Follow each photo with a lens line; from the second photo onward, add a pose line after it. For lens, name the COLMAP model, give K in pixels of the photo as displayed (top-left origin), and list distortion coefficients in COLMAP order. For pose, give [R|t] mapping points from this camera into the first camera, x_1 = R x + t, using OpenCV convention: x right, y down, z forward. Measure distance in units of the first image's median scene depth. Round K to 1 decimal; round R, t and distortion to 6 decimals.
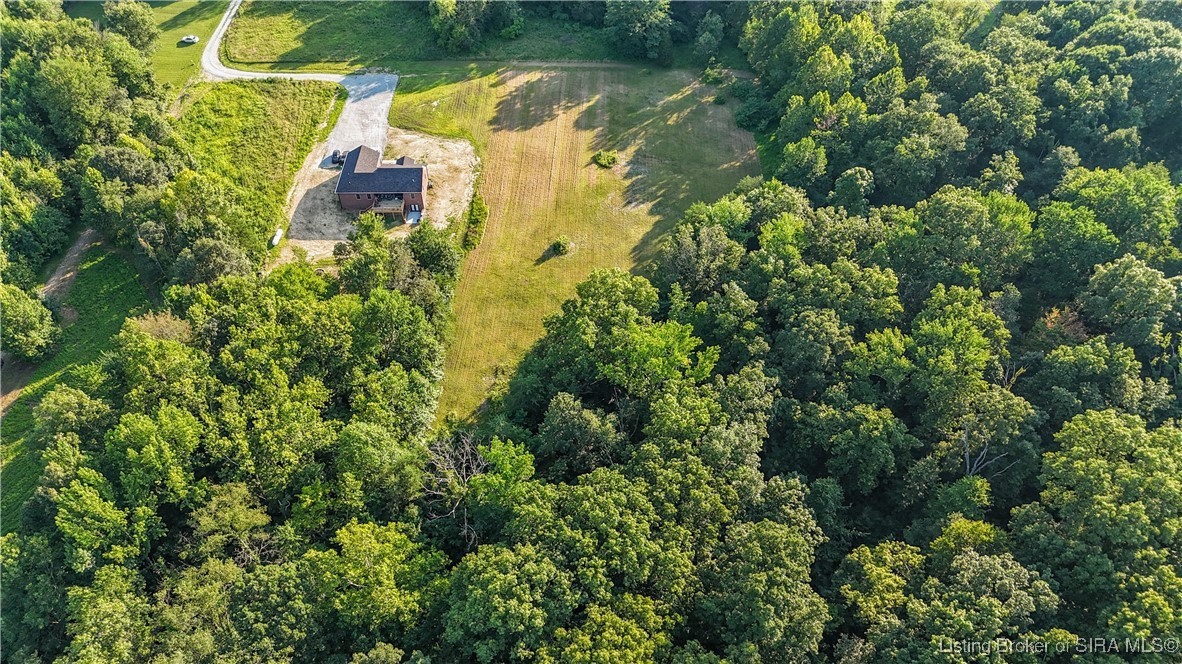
lens RADIAL K [[868.8, 0, 593.0], [0, 868.8, 336.1], [0, 0, 1]] dist [0.077239, -0.082168]
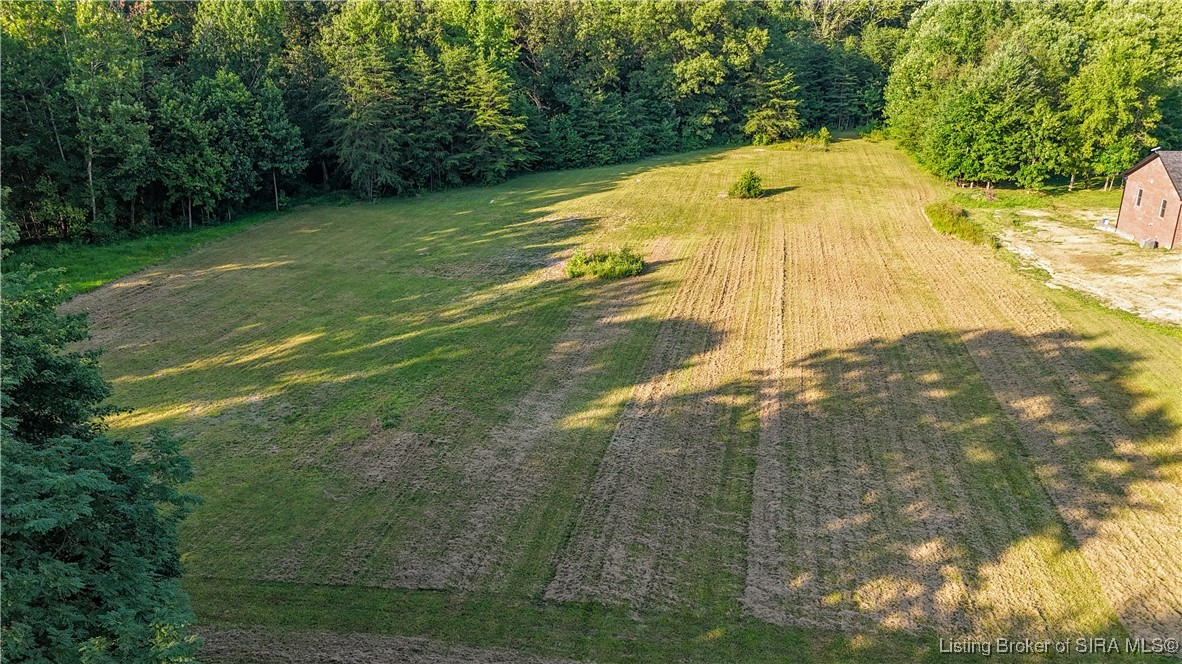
lens RADIAL K [[868.8, 0, 588.3], [0, 868.8, 337.7], [0, 0, 1]] dist [0.077239, -0.082168]
pose [[-0.984742, -0.057112, 0.164380, -0.025873], [0.122456, 0.443726, 0.887757, -0.444713], [-0.123641, 0.894341, -0.429962, 1.085515]]
